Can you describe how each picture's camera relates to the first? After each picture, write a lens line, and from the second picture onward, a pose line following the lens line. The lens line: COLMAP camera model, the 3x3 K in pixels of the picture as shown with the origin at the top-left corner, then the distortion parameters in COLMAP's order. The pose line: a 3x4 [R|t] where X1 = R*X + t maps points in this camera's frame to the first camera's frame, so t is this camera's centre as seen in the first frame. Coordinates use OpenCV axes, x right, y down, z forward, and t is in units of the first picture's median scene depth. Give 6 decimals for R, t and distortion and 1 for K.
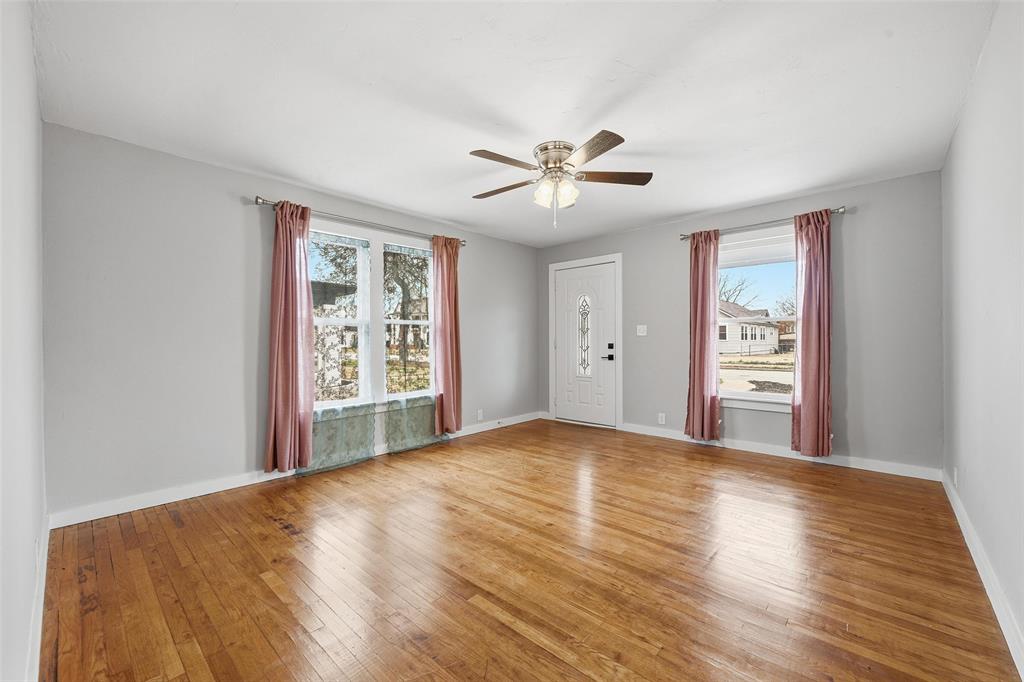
lens RADIAL K [[409.1, 0, 516.2], [0, 409.1, 340.7], [0, 0, 1]] dist [-0.007727, -0.000073]
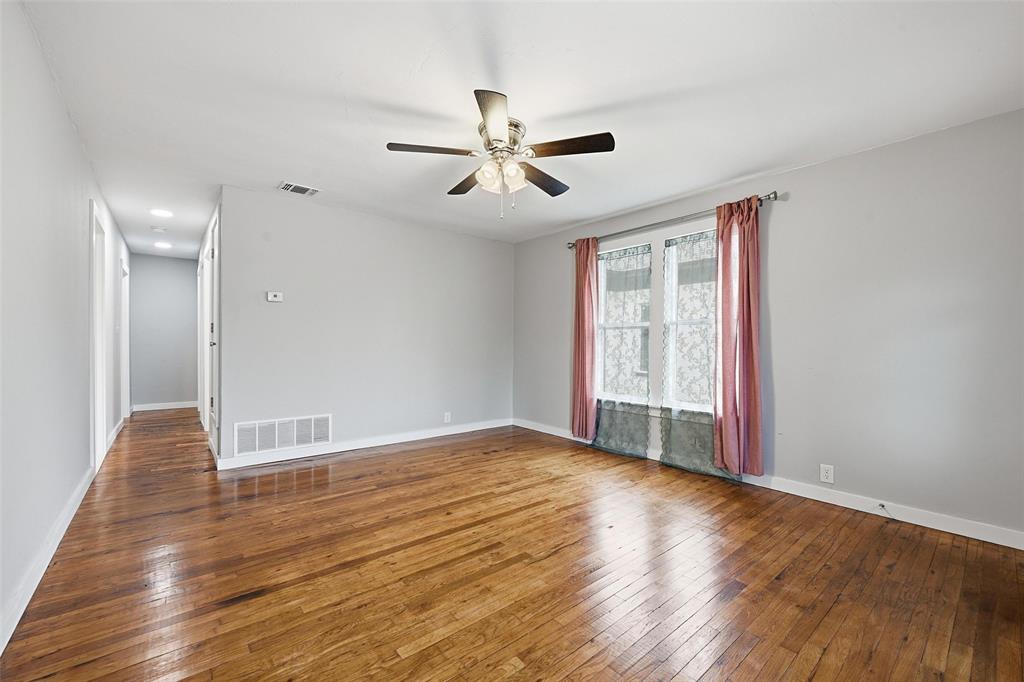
lens RADIAL K [[420.4, 0, 519.2], [0, 420.4, 344.3], [0, 0, 1]] dist [-0.001925, -0.000127]
pose [[-0.131864, 0.009316, -0.991224, 0.749238], [-0.010963, 0.999881, 0.010856, -0.003803], [0.991207, 0.012298, -0.131747, 0.865502]]
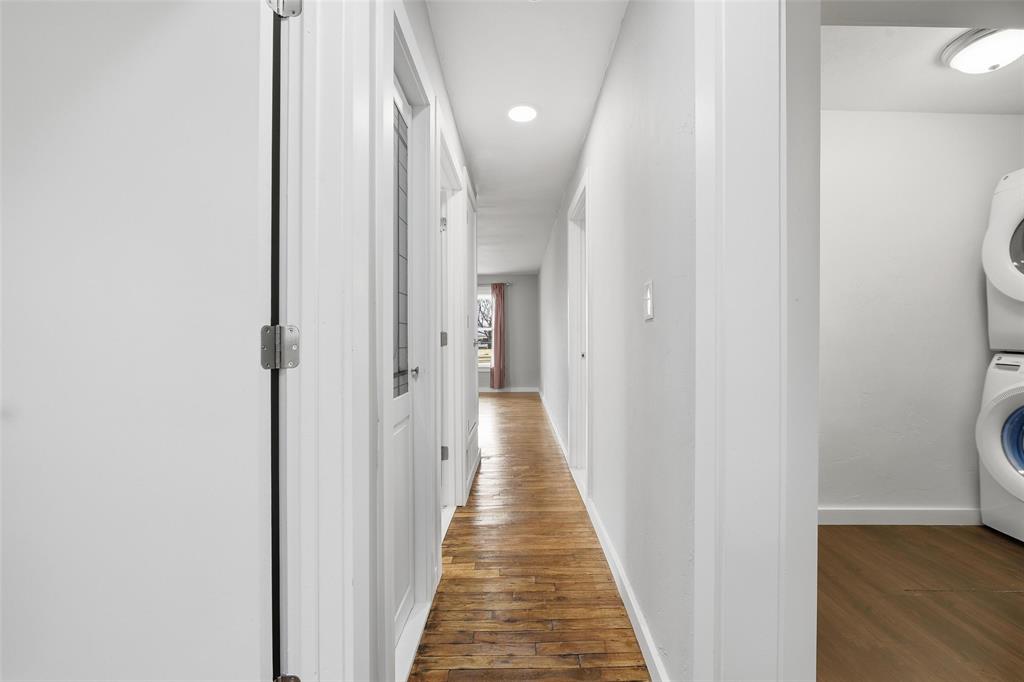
lens RADIAL K [[418.5, 0, 515.3], [0, 418.5, 339.4], [0, 0, 1]] dist [-0.009180, -0.000310]
pose [[0.735197, 0.001364, 0.677852, -0.786493], [0.000735, 0.999996, -0.002809, 0.007613], [-0.677853, 0.002563, 0.735193, -0.785411]]
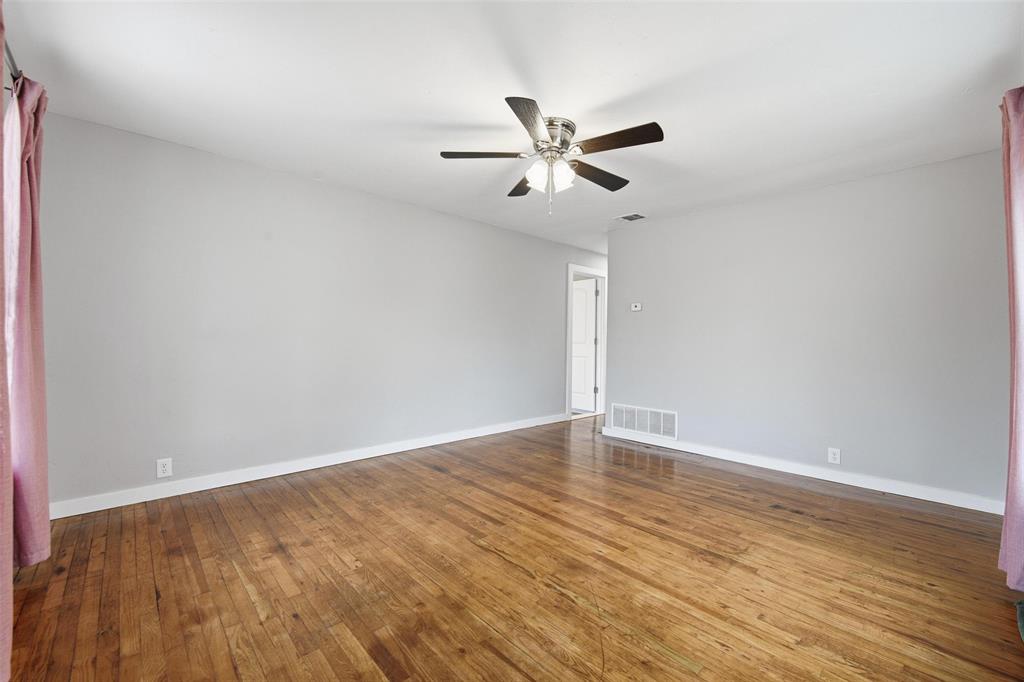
lens RADIAL K [[418.5, 0, 515.3], [0, 418.5, 339.4], [0, 0, 1]] dist [-0.009180, -0.000310]
pose [[-0.996777, -0.007893, 0.079839, 0.072481], [-0.007929, 0.999969, -0.000131, -0.001572], [-0.079835, -0.000763, -0.996808, 1.426813]]
